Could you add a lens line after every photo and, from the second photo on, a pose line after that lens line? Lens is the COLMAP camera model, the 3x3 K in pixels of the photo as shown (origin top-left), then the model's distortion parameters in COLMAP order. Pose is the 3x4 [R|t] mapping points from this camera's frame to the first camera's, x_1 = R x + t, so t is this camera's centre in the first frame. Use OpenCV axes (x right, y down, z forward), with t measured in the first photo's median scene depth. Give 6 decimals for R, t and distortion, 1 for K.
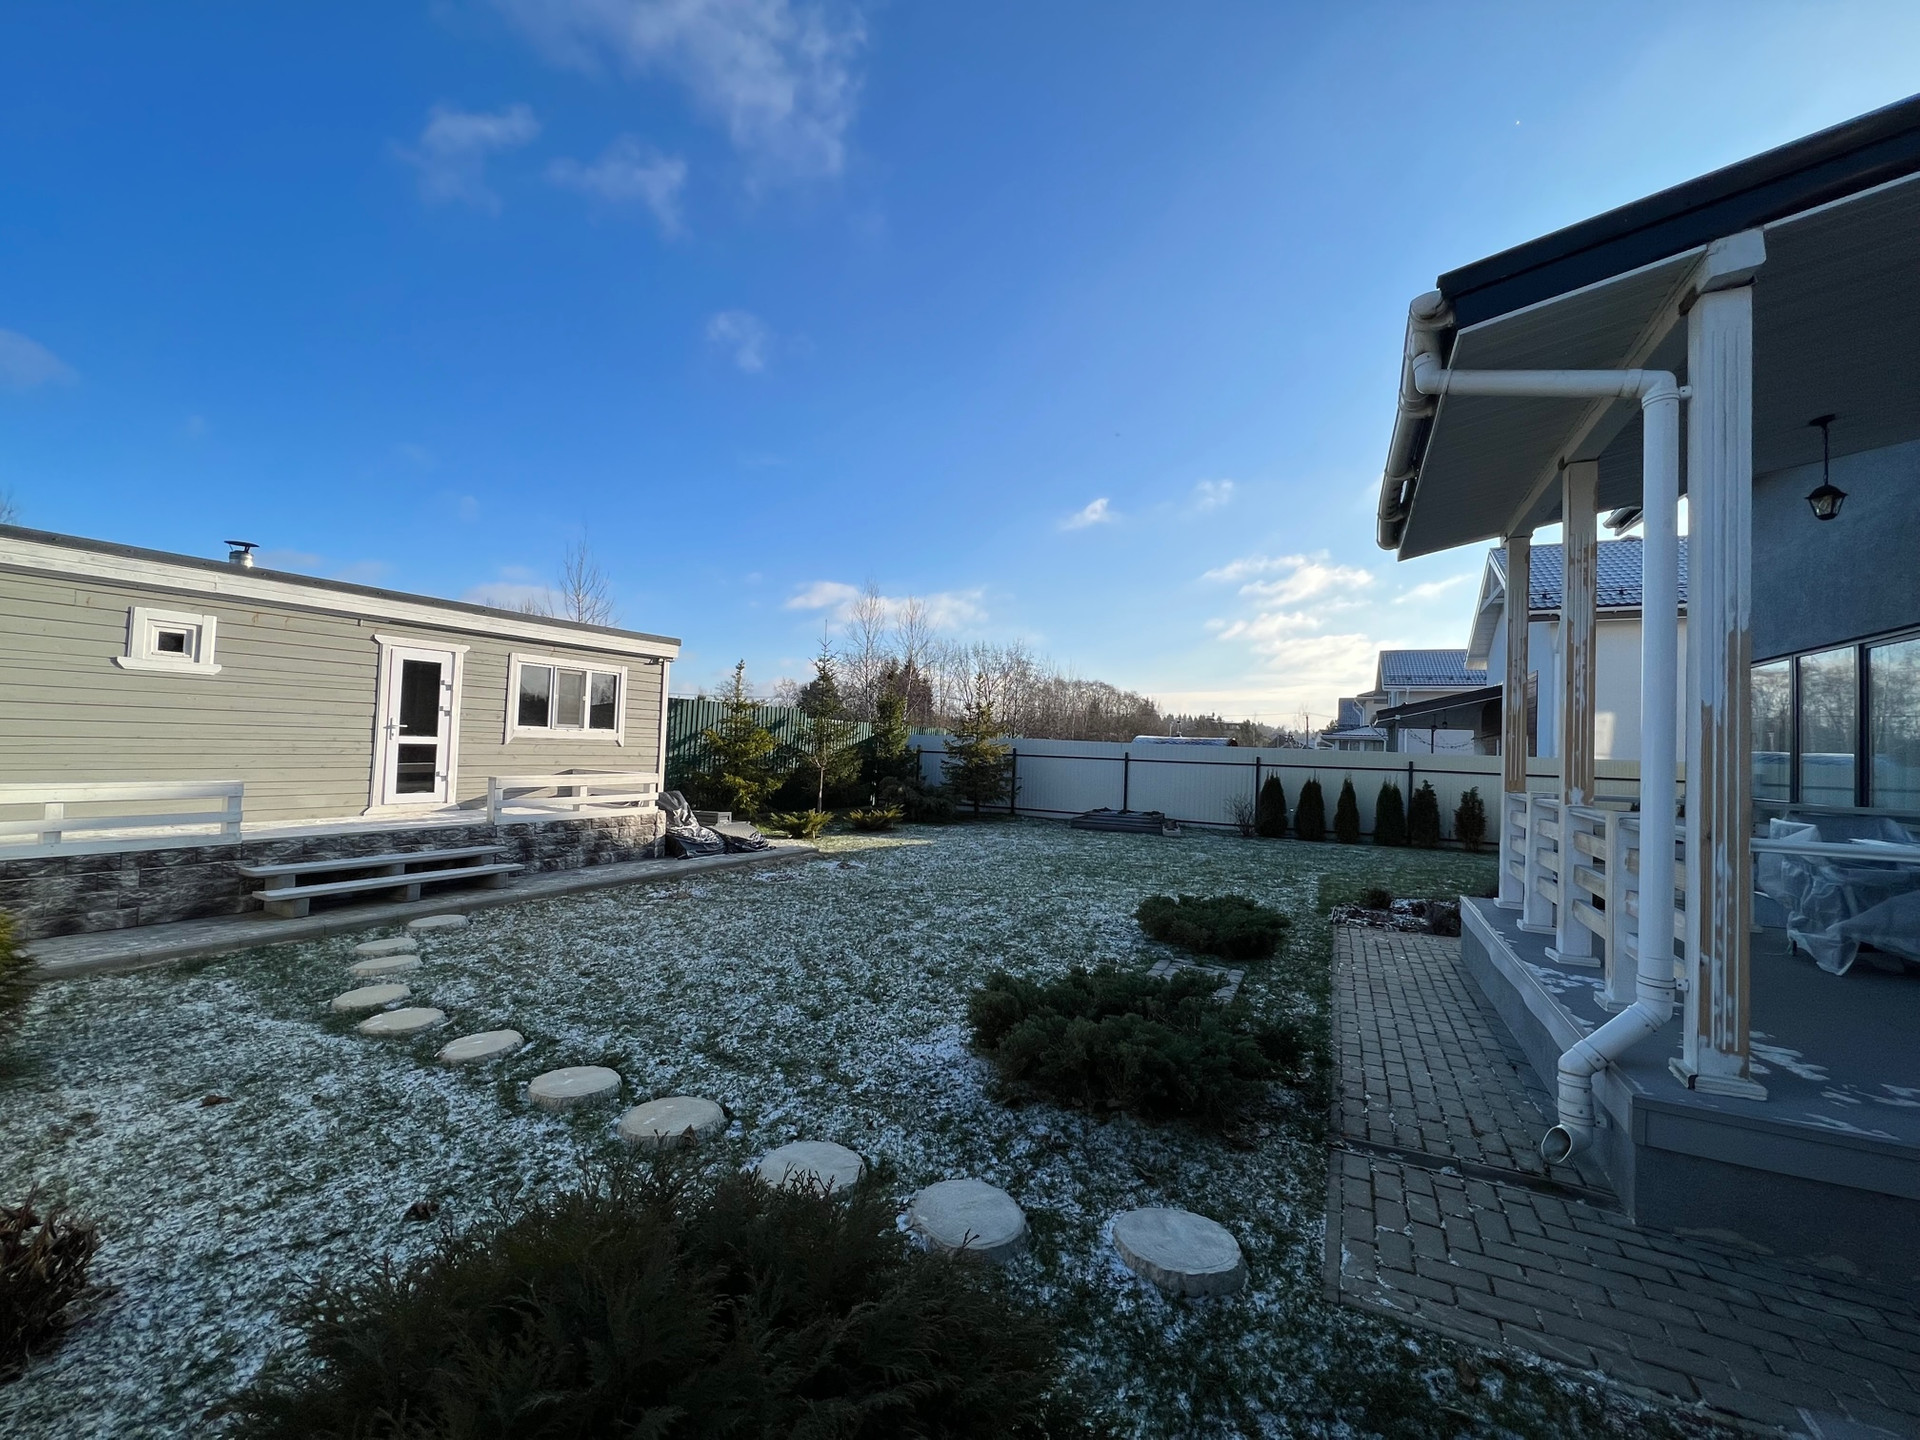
lens RADIAL K [[830.3, 0, 960.0], [0, 830.3, 720.0], [0, 0, 1]] dist [-0.001934, -0.000273]
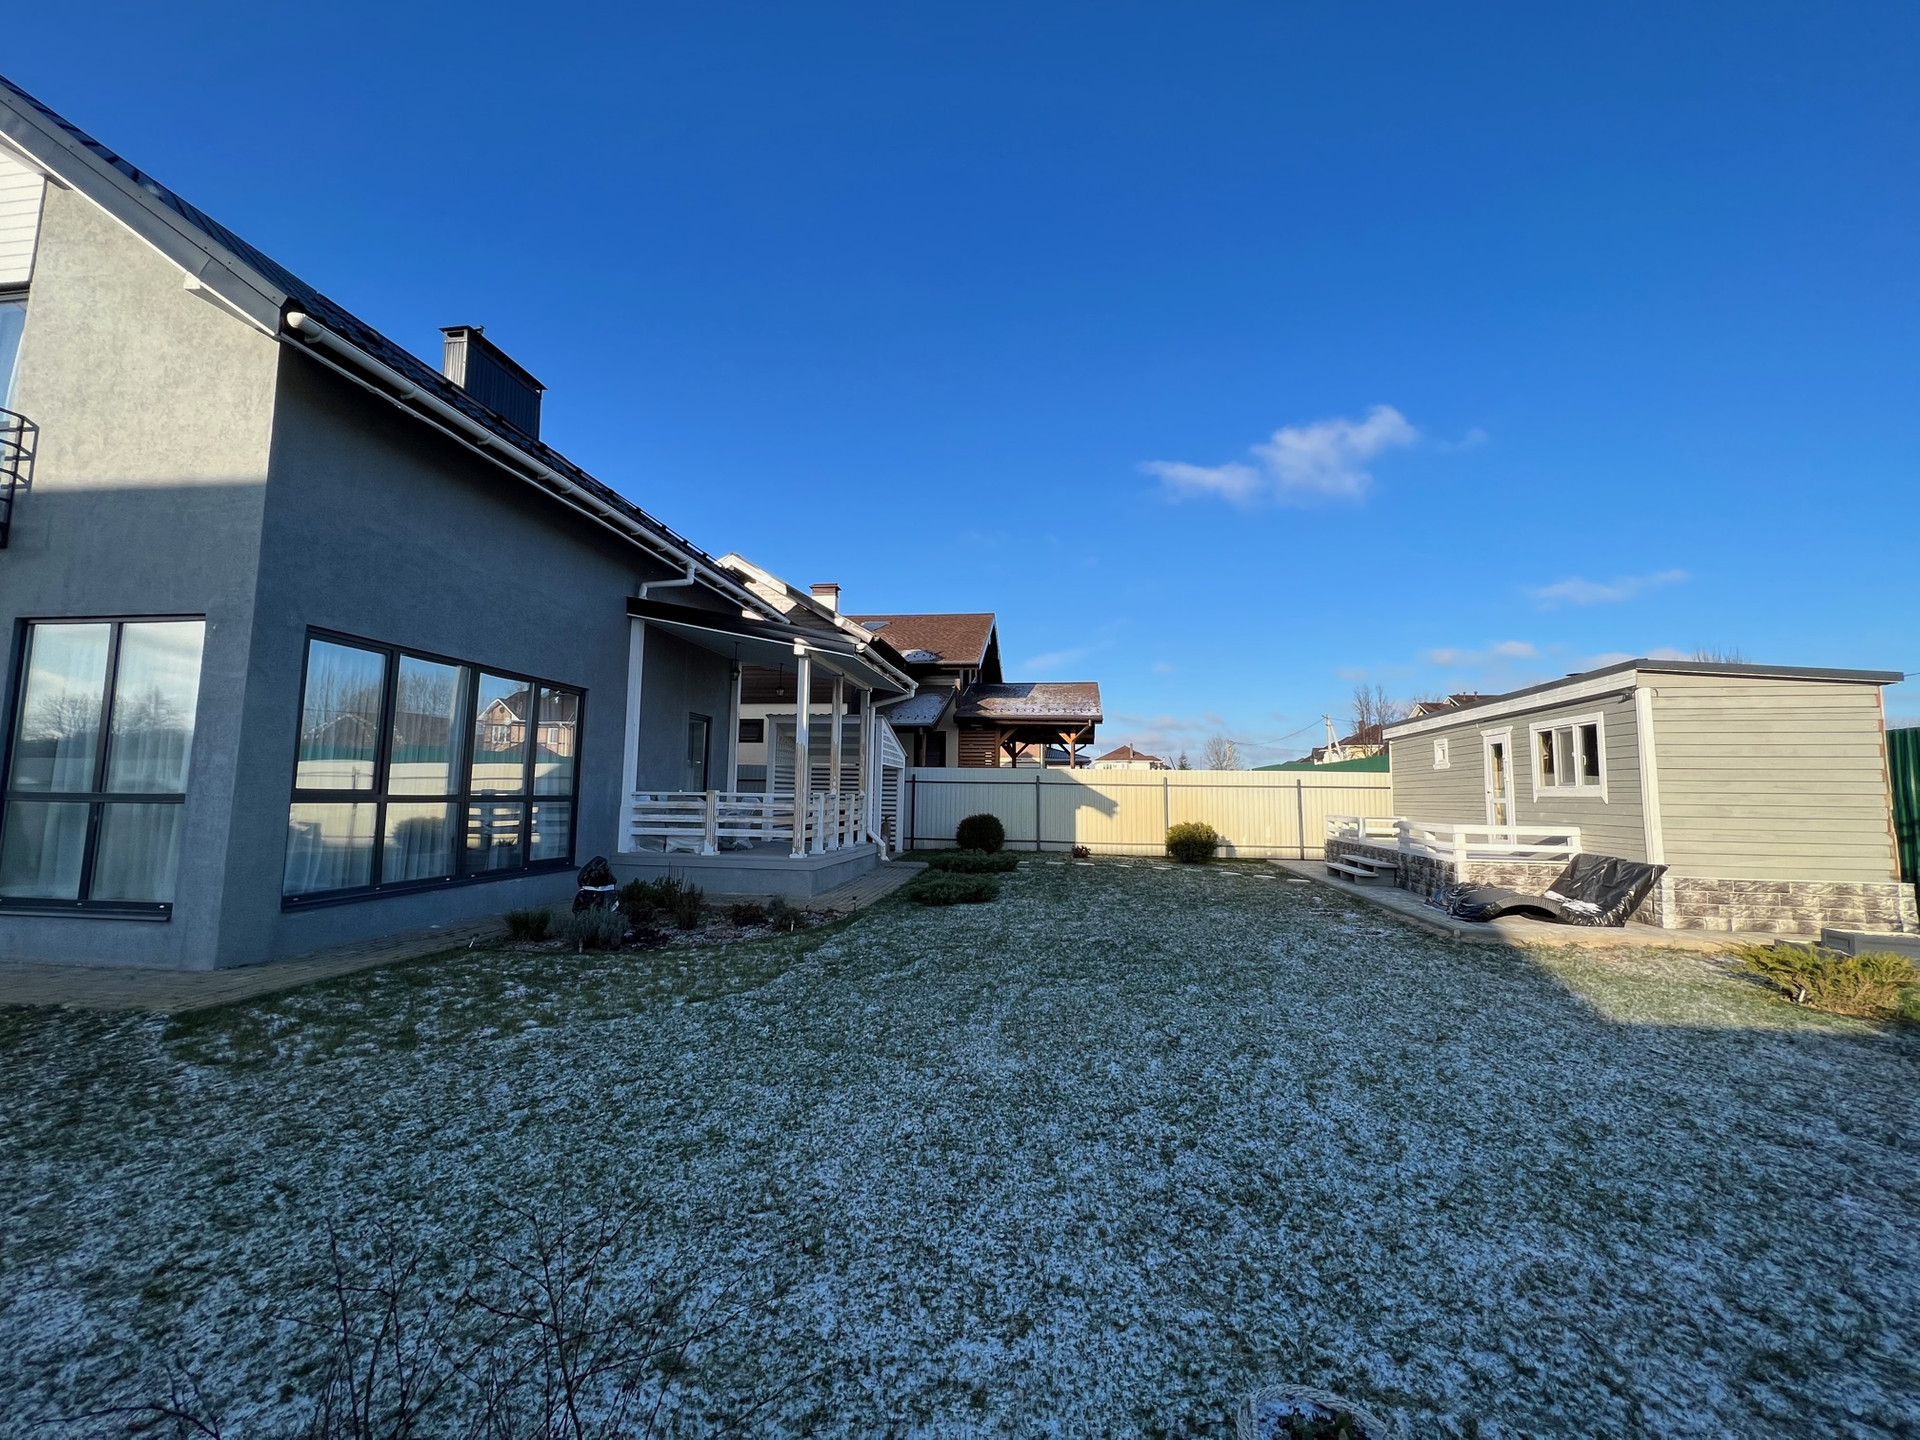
lens RADIAL K [[776.1, 0, 960.0], [0, 776.1, 720.0], [0, 0, 1]] dist [0.000626, 0.000216]
pose [[-0.946193, -0.083074, -0.312759, 0.620434], [-0.041677, 0.989722, -0.136800, 0.106755], [0.320909, -0.116404, -0.939930, 1.956648]]
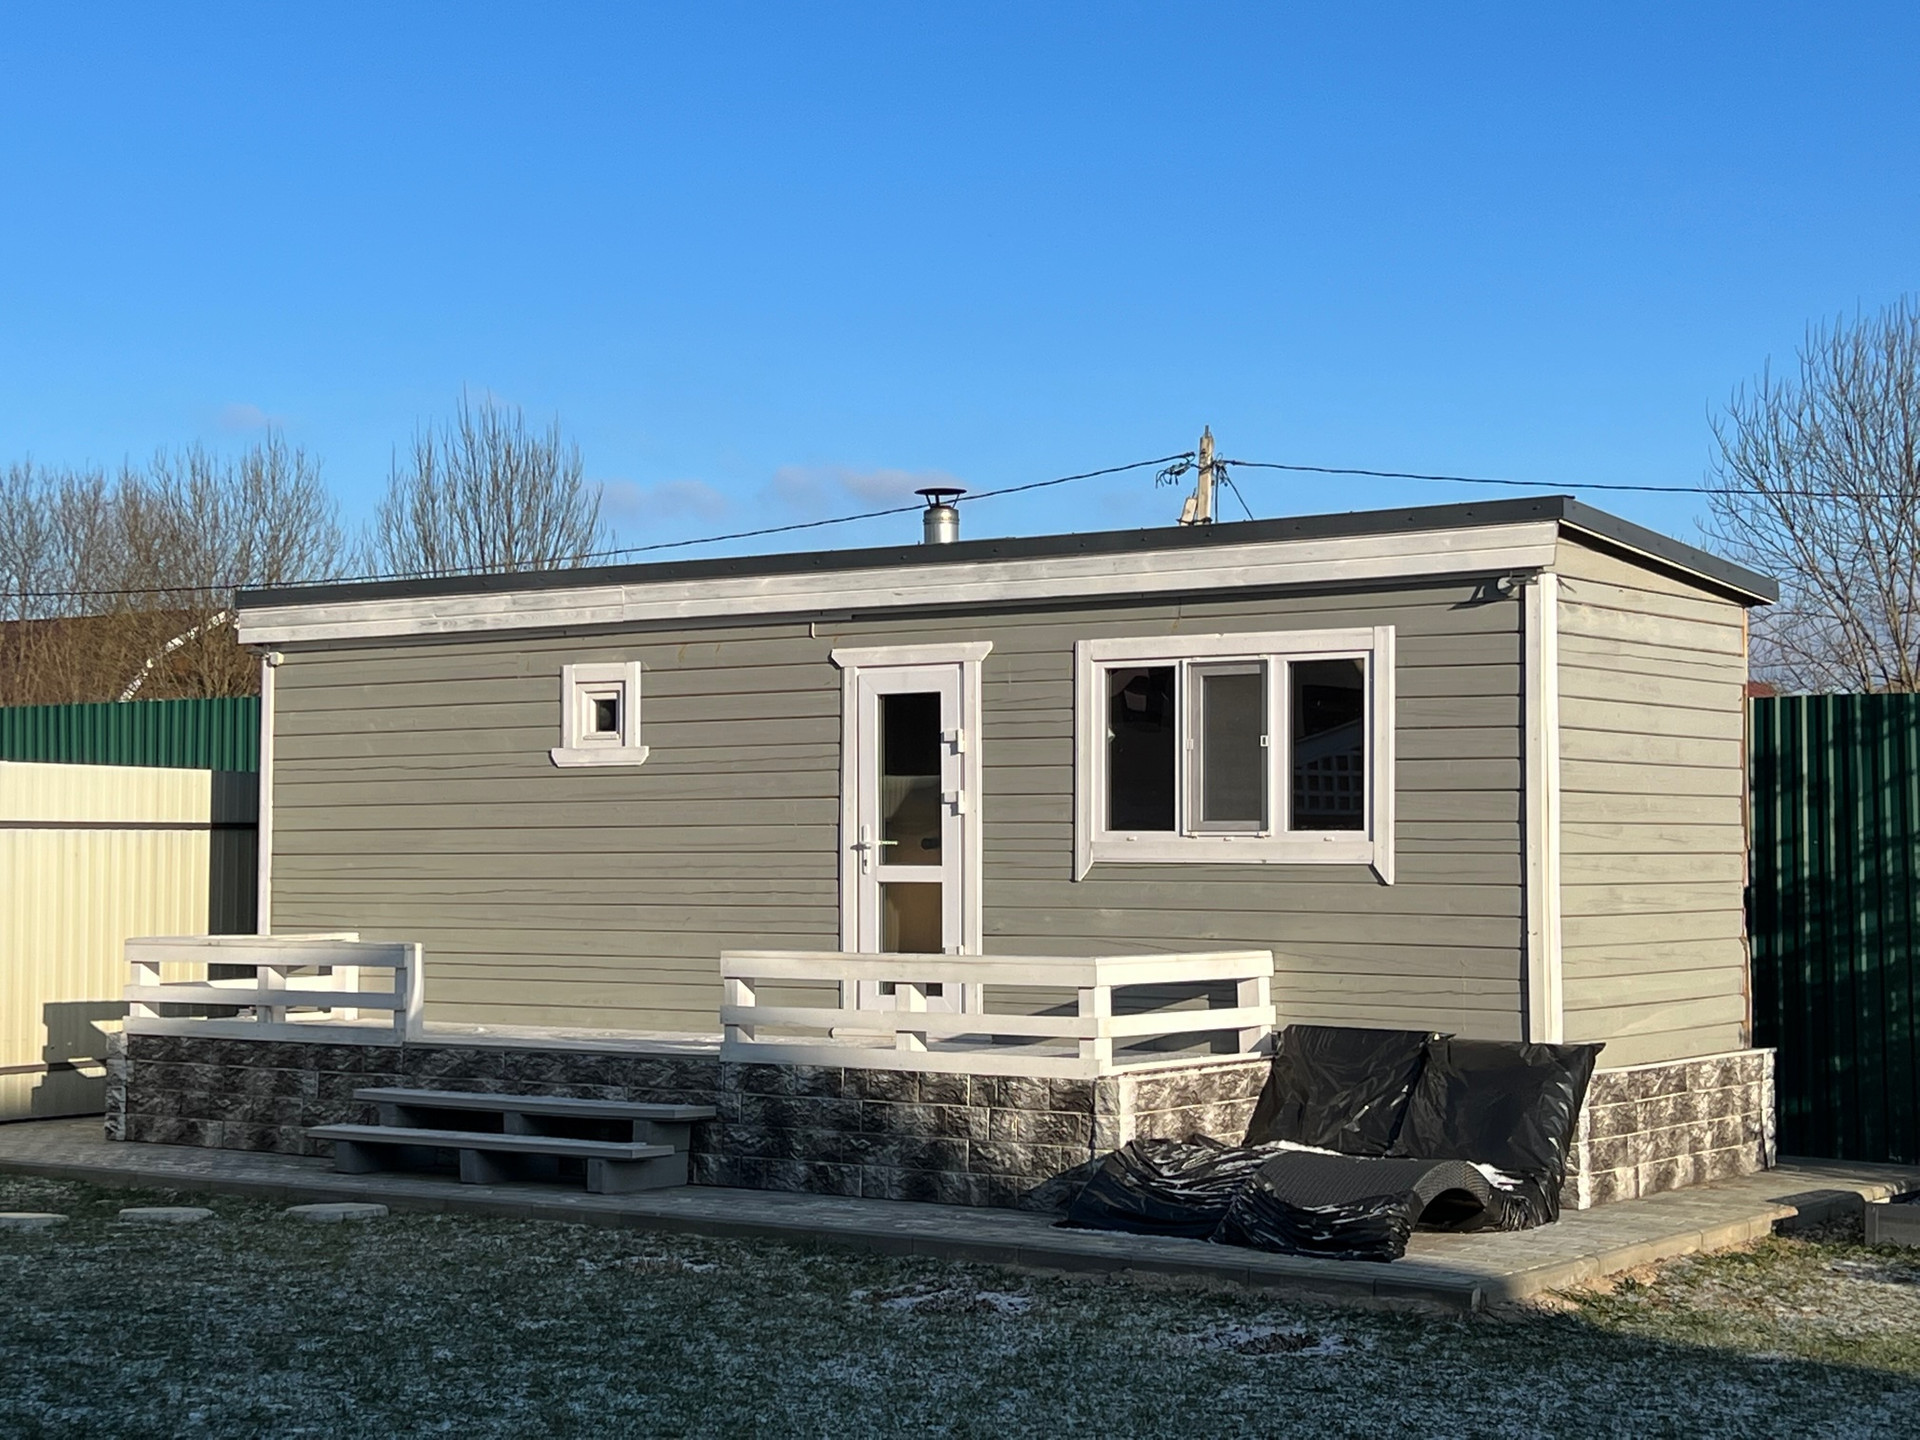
lens RADIAL K [[3136.3, 0, 960.0], [0, 3136.3, 720.0], [0, 0, 1]] dist [0.044795, 0.050790]
pose [[-0.143216, -0.080872, -0.986382, 0.983976], [0.022094, 0.996146, -0.084881, 0.084666], [0.989445, -0.033950, -0.140877, 1.268478]]
